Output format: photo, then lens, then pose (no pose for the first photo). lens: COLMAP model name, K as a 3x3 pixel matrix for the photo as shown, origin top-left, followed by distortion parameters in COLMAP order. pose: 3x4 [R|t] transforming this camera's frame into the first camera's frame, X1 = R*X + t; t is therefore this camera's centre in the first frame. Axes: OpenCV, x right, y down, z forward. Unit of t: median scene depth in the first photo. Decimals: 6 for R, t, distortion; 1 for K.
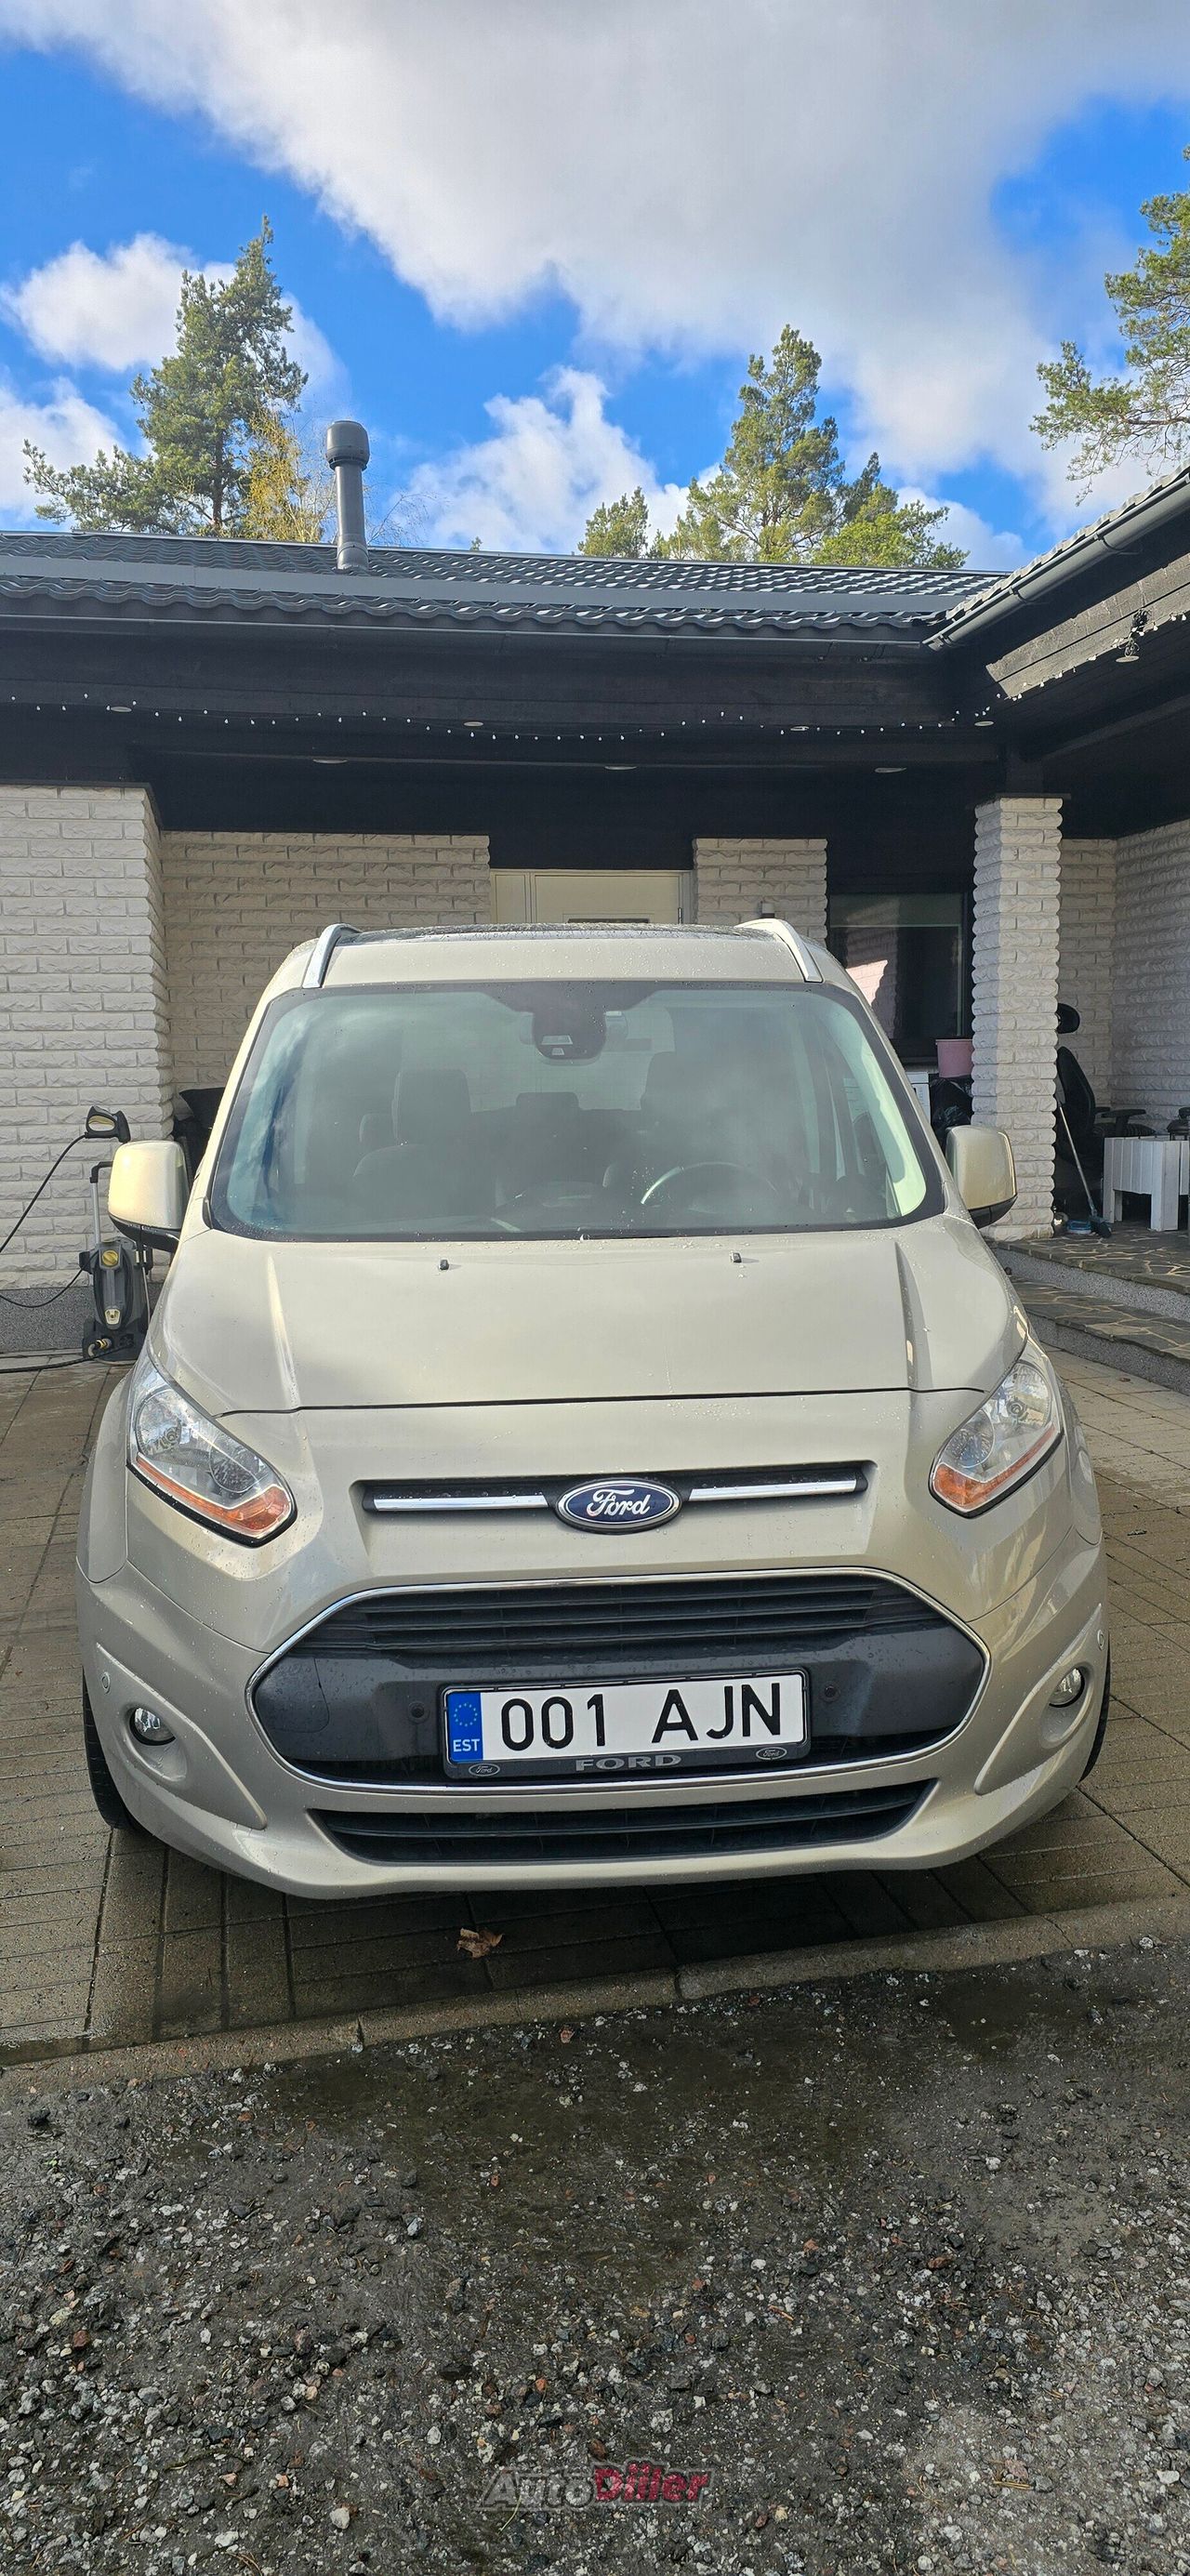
lens RADIAL K [[1711.8, 0, 620.6], [0, 1711.8, 1292.8], [0, 0, 1]] dist [0.086671, -0.080682]
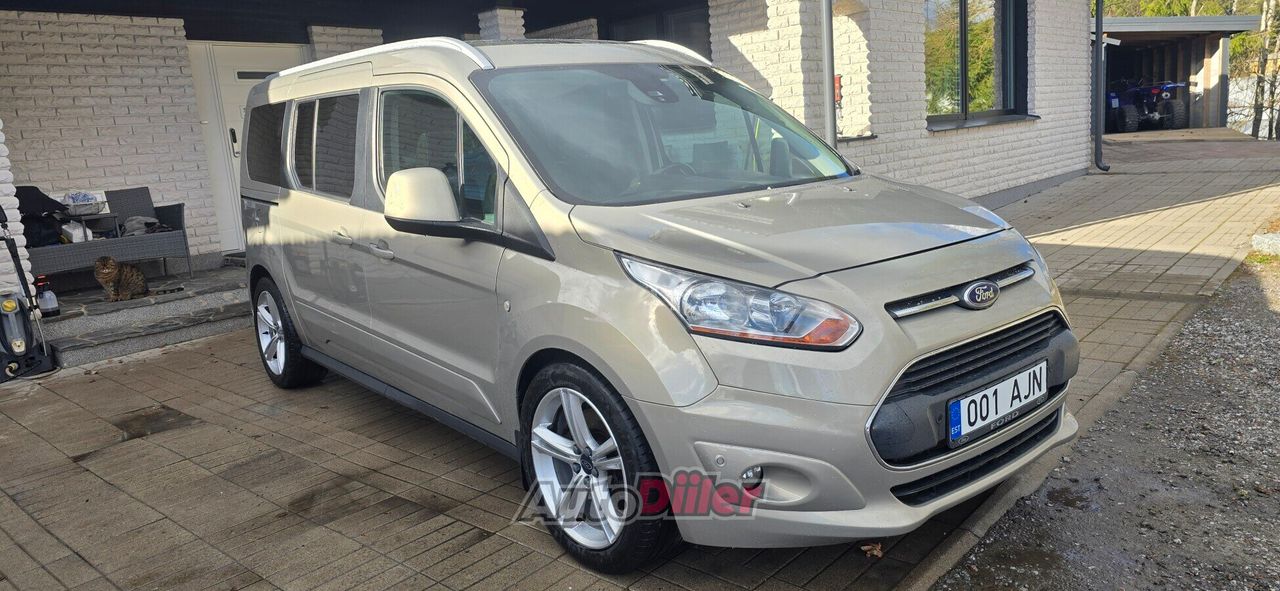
lens RADIAL K [[850.4, 0, 646.2], [0, 850.4, 293.5], [0, 0, 1]] dist [0.066427, -0.054057]
pose [[0.813677, -0.147947, 0.562176, -0.849791], [0.141172, 0.988412, 0.055790, 0.012754], [-0.563915, 0.033968, 0.825134, 0.394221]]
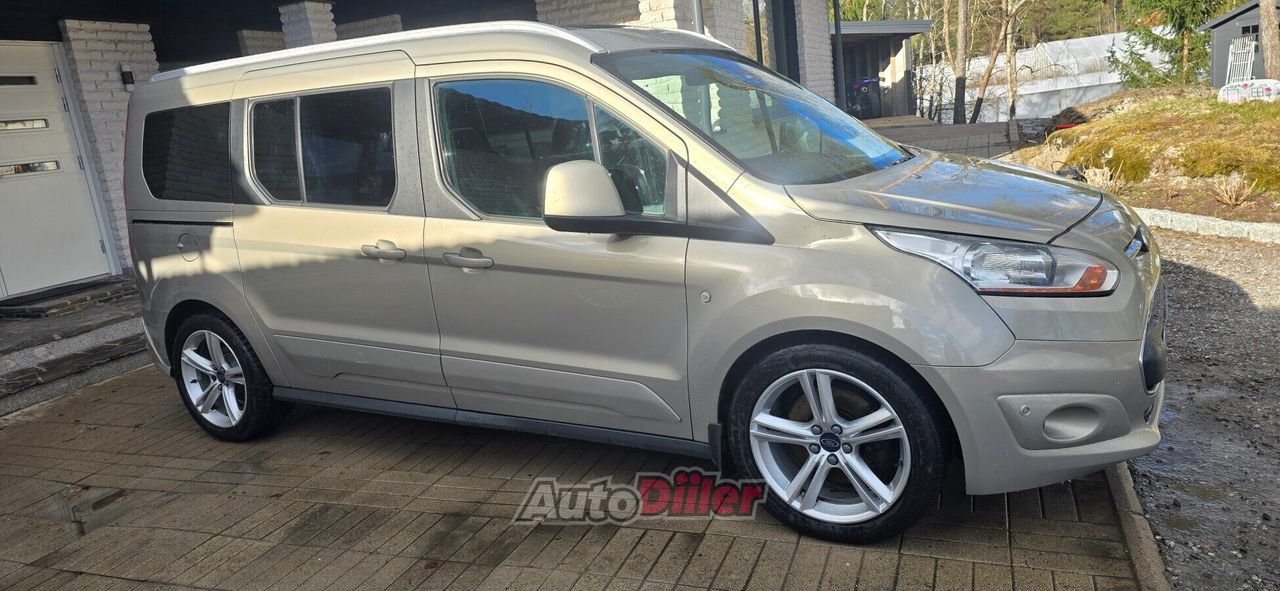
lens RADIAL K [[850.6, 0, 638.3], [0, 850.6, 301.4], [0, 0, 1]] dist [0.086671, -0.080682]
pose [[0.565327, -0.223105, 0.794122, -1.273017], [0.215921, 0.969184, 0.118576, -0.073662], [-0.796106, 0.104433, 0.596078, 0.839510]]
